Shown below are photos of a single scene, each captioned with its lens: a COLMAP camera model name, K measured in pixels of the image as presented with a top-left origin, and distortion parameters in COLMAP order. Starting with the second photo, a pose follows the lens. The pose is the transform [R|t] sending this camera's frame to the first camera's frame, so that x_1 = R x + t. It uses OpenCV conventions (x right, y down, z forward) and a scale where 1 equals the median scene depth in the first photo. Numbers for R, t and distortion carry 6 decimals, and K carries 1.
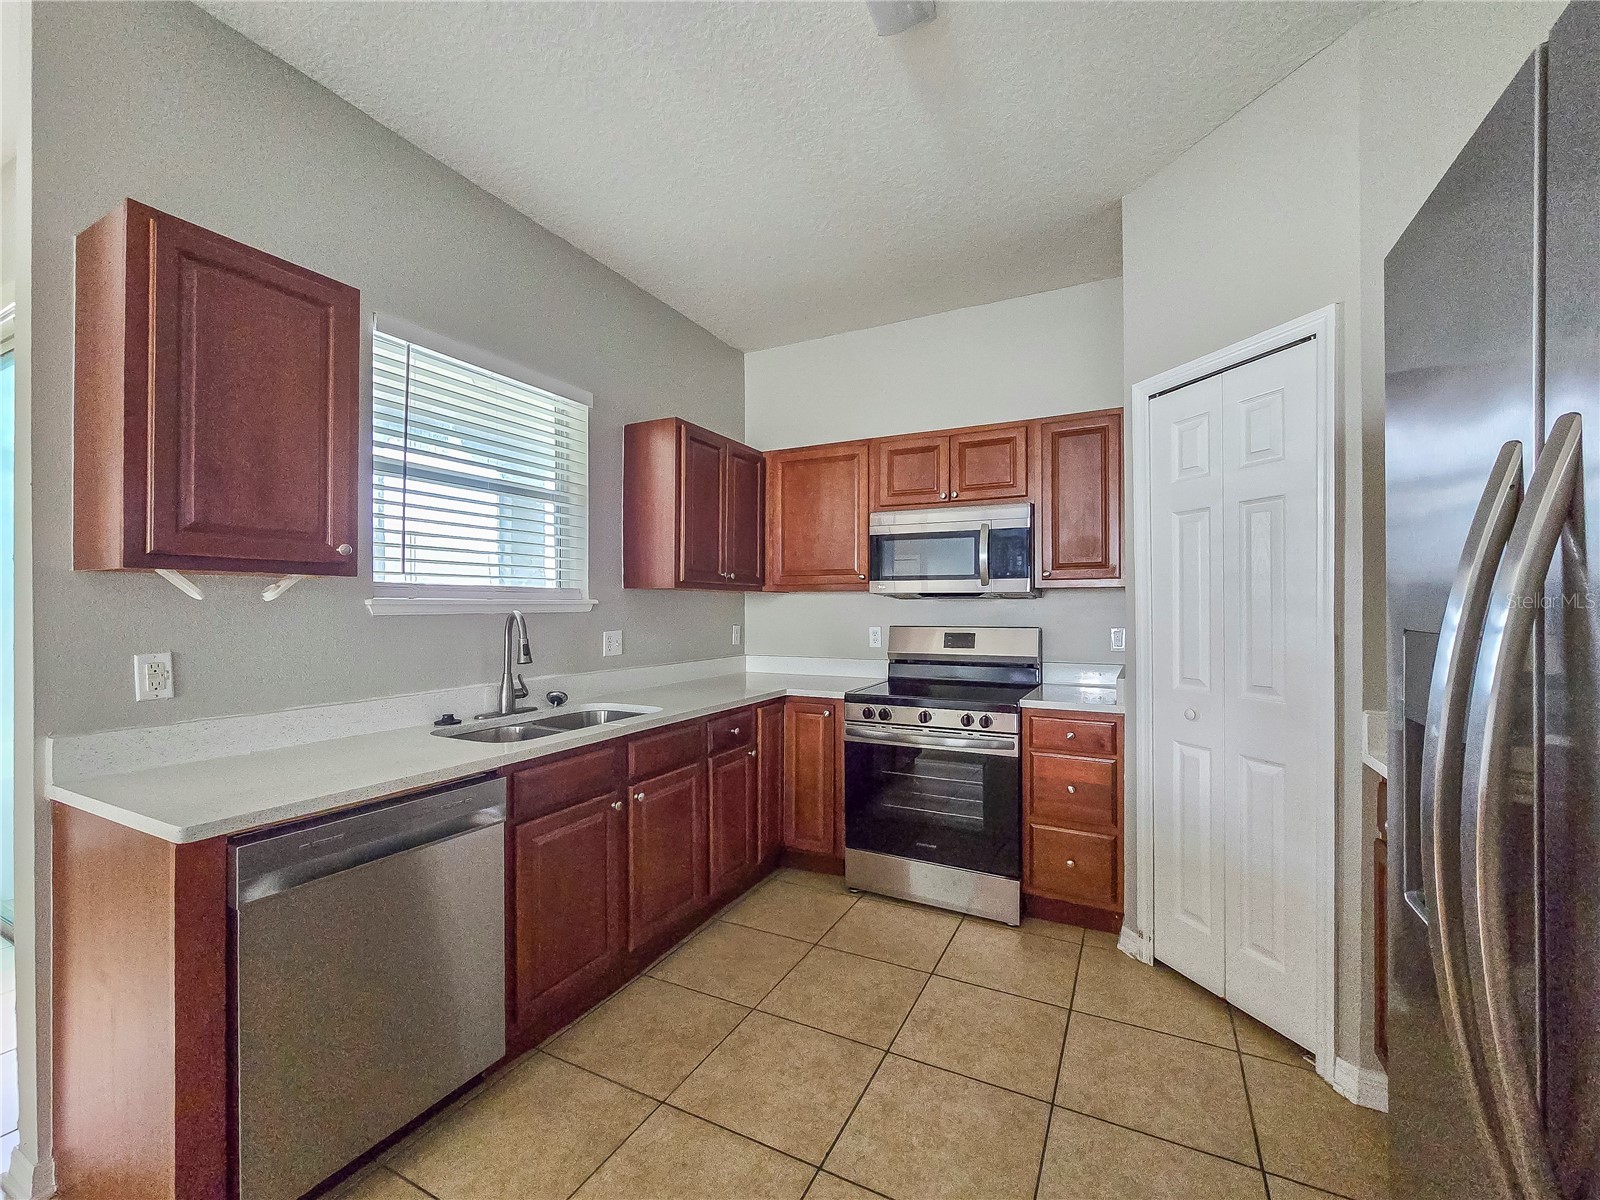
lens RADIAL K [[657.9, 0, 809.8], [0, 657.9, 603.4], [0, 0, 1]] dist [0.000324, -0.000370]
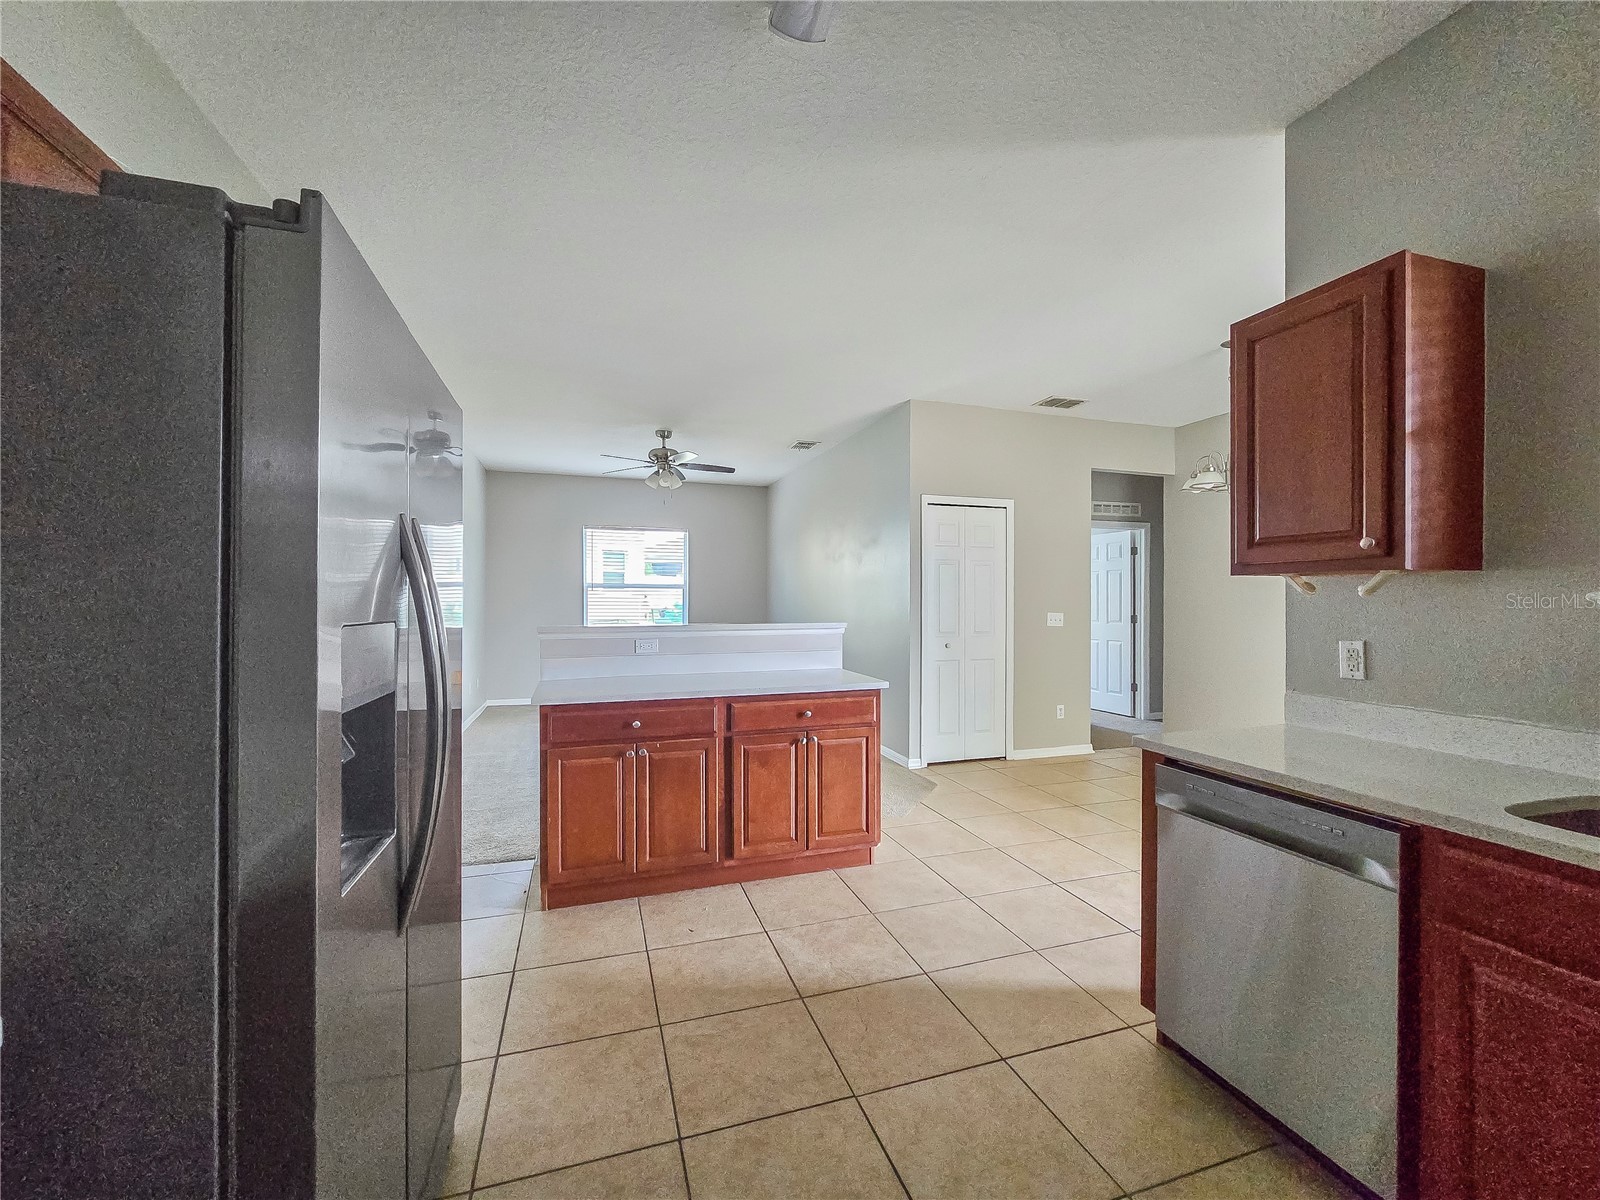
lens RADIAL K [[657.9, 0, 798.6], [0, 657.9, 597.8], [0, 0, 1]] dist [0.000324, -0.000370]
pose [[-0.709043, -0.000283, -0.705165, 0.427224], [0.004072, 0.999982, -0.004496, -0.001254], [0.705153, -0.006059, -0.709029, 0.834228]]
